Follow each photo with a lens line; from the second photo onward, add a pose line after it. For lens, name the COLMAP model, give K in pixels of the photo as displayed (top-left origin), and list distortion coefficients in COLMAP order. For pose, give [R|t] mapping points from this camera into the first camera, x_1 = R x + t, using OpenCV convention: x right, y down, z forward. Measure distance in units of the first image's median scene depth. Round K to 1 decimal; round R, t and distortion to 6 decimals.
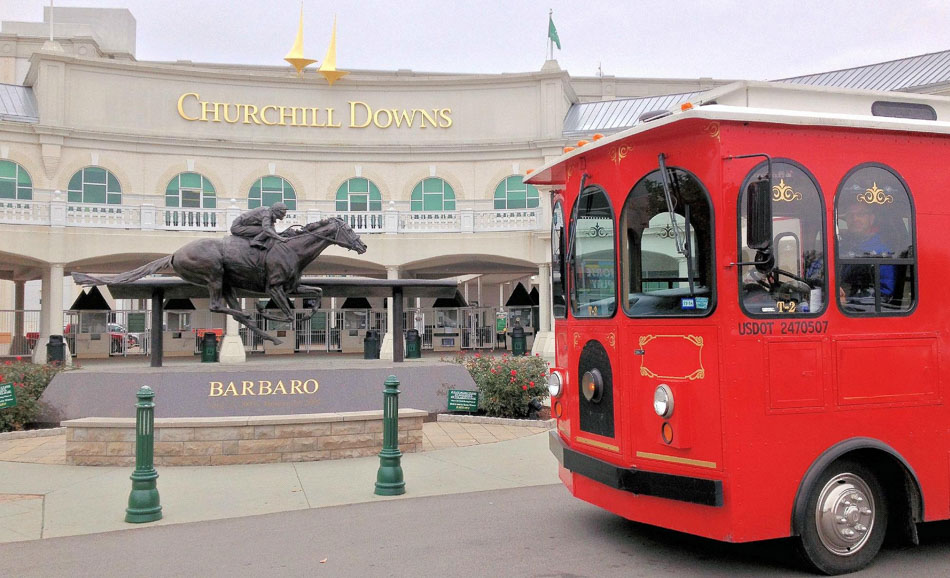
lens RADIAL K [[919.0, 0, 475.0], [0, 919.0, 289.0], [0, 0, 1]] dist [0.001023, 0.000168]
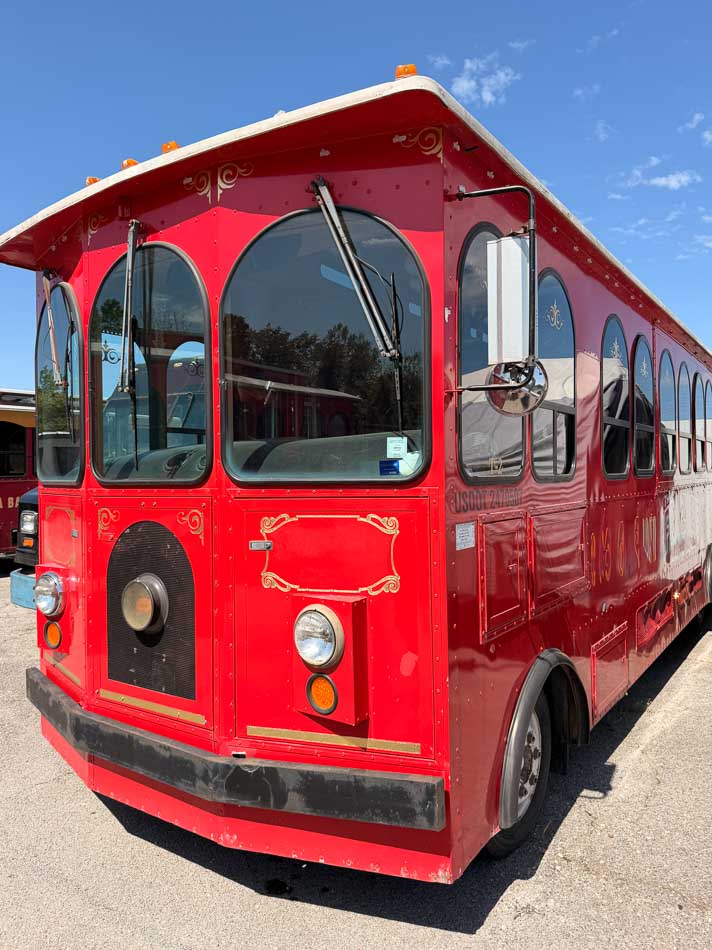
lens RADIAL K [[666.0, 0, 356.0], [0, 666.0, 475.0], [0, 0, 1]] dist [0.031302, -0.000628]
pose [[0.804747, 0.008597, 0.593556, -0.011695], [-0.019832, 0.999726, 0.012408, 0.019716], [-0.593287, -0.021757, 0.804697, 0.630331]]
